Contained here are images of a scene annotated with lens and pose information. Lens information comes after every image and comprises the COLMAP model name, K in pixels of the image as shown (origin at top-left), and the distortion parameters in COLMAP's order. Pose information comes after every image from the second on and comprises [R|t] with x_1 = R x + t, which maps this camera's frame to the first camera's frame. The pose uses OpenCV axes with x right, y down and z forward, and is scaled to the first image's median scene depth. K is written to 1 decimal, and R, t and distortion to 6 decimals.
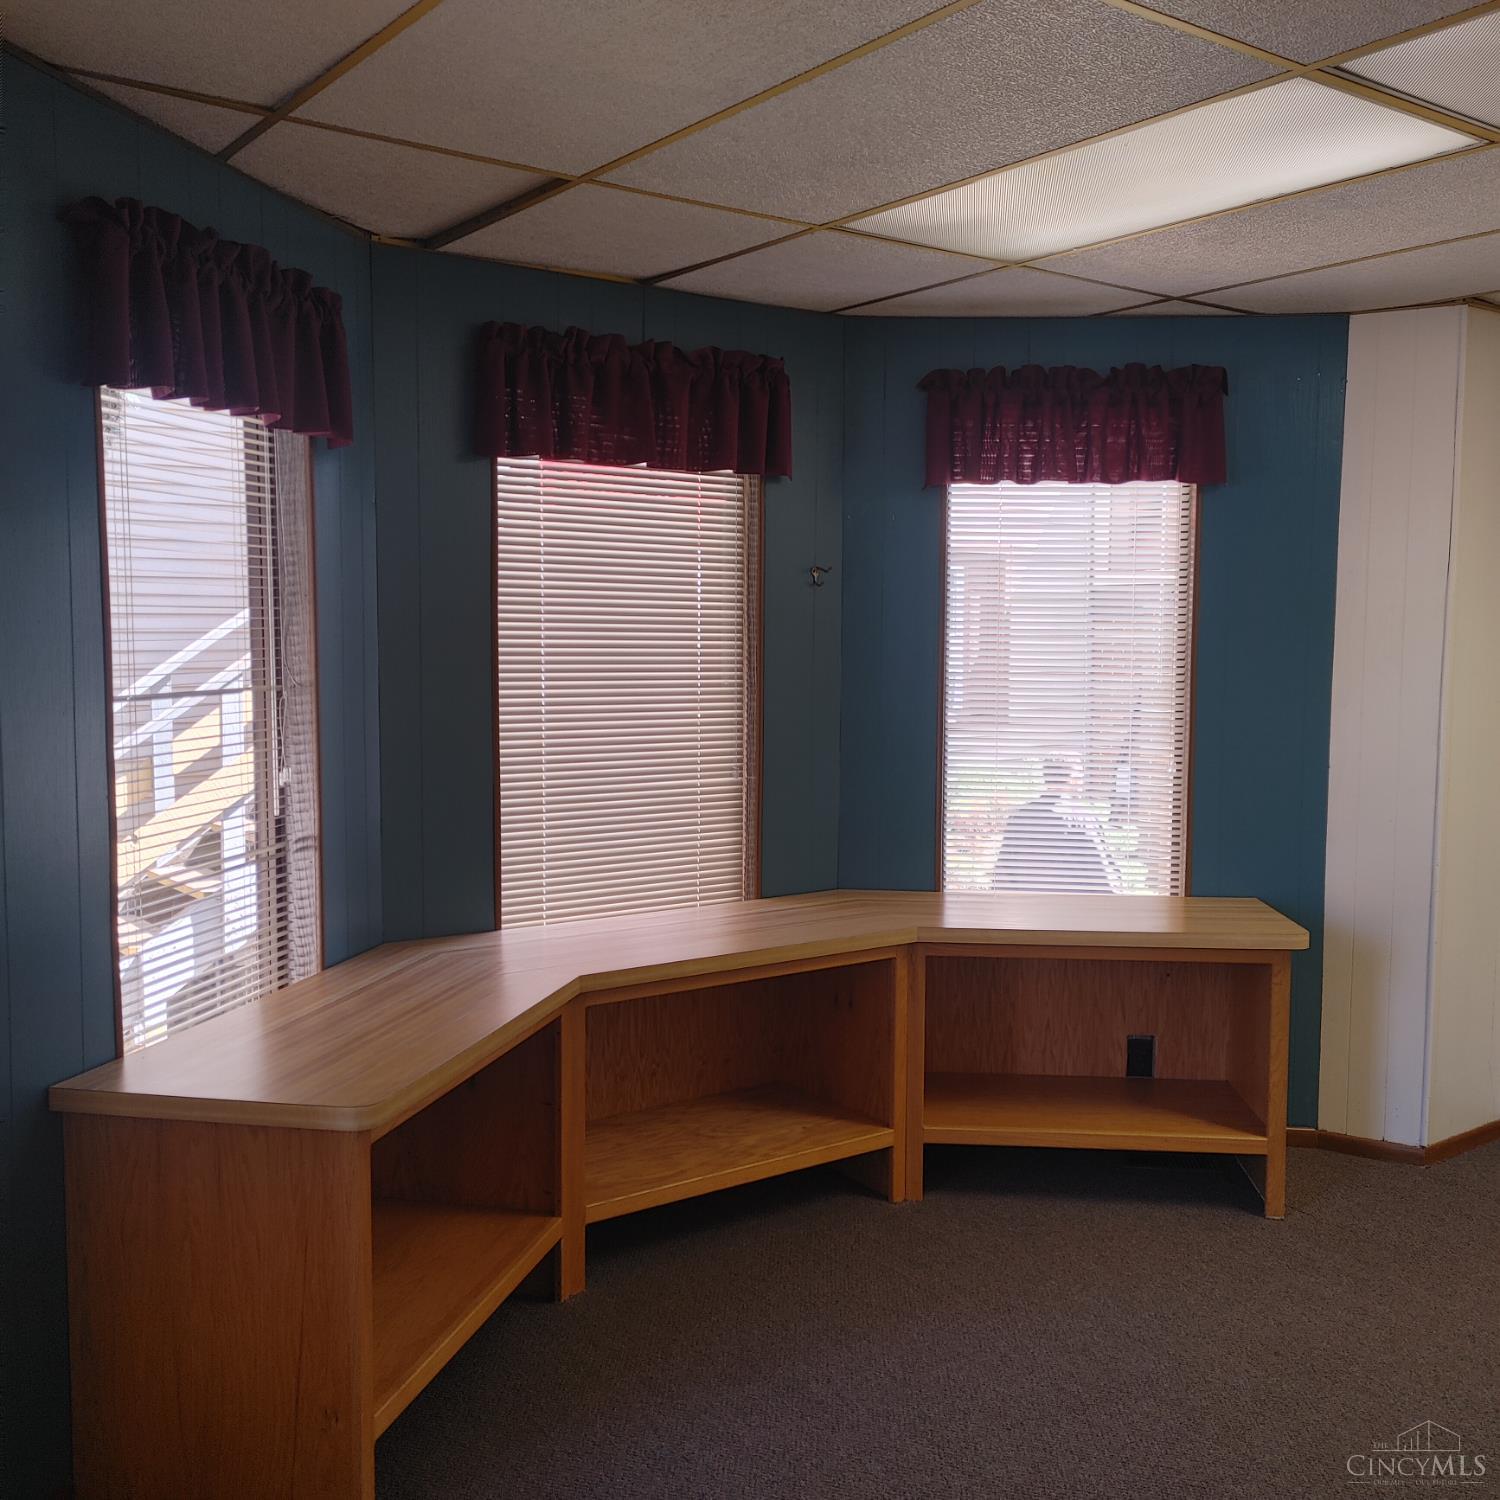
lens RADIAL K [[1543.1, 0, 747.4], [0, 1543.1, 757.5], [0, 0, 1]] dist [0.041995, 0.000000]
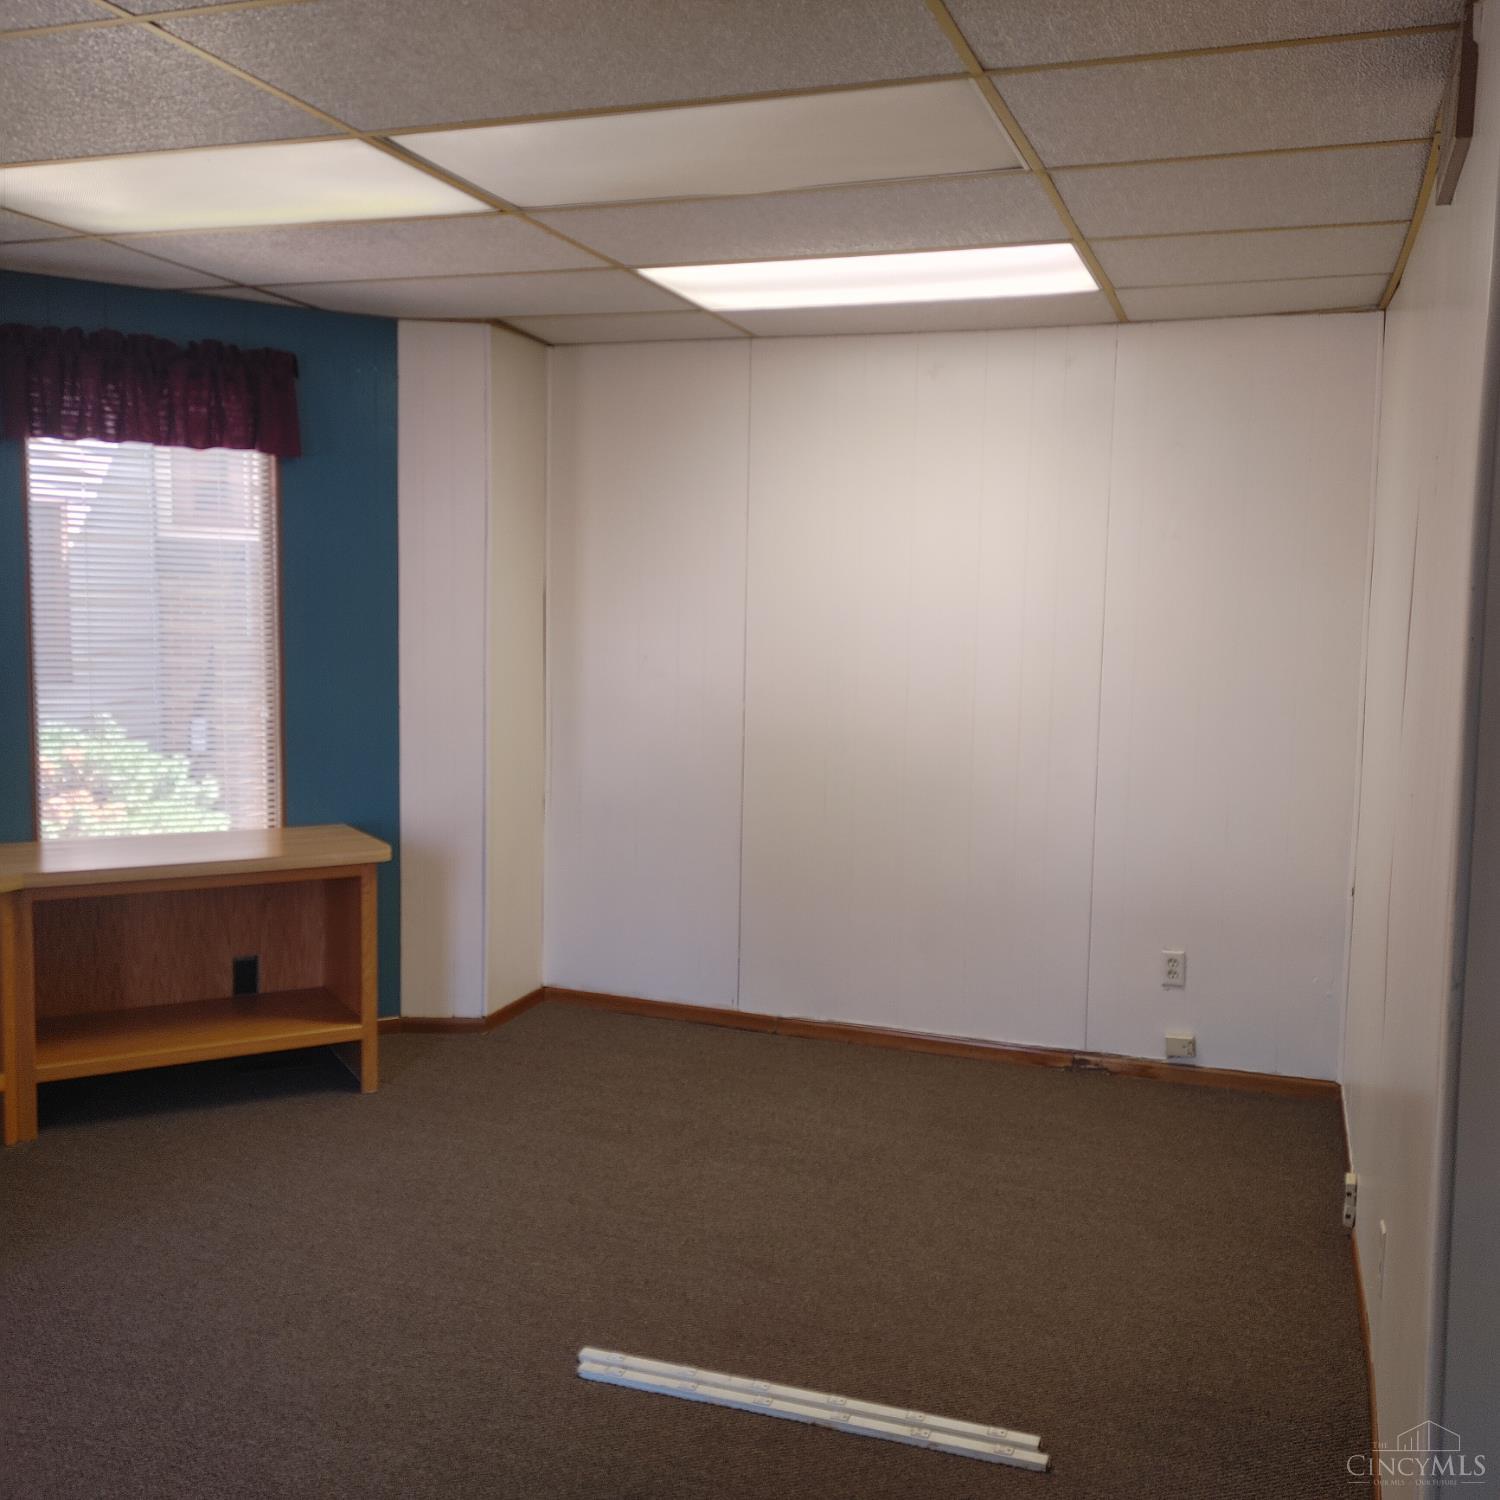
lens RADIAL K [[1543.1, 0, 755.2], [0, 1543.1, 762.2], [0, 0, 1]] dist [0.041995, 0.000000]
pose [[0.828557, -0.048273, 0.557821, -0.056936], [0.031341, 0.998713, 0.039874, 0.009598], [-0.559028, -0.015556, 0.829003, -0.120041]]
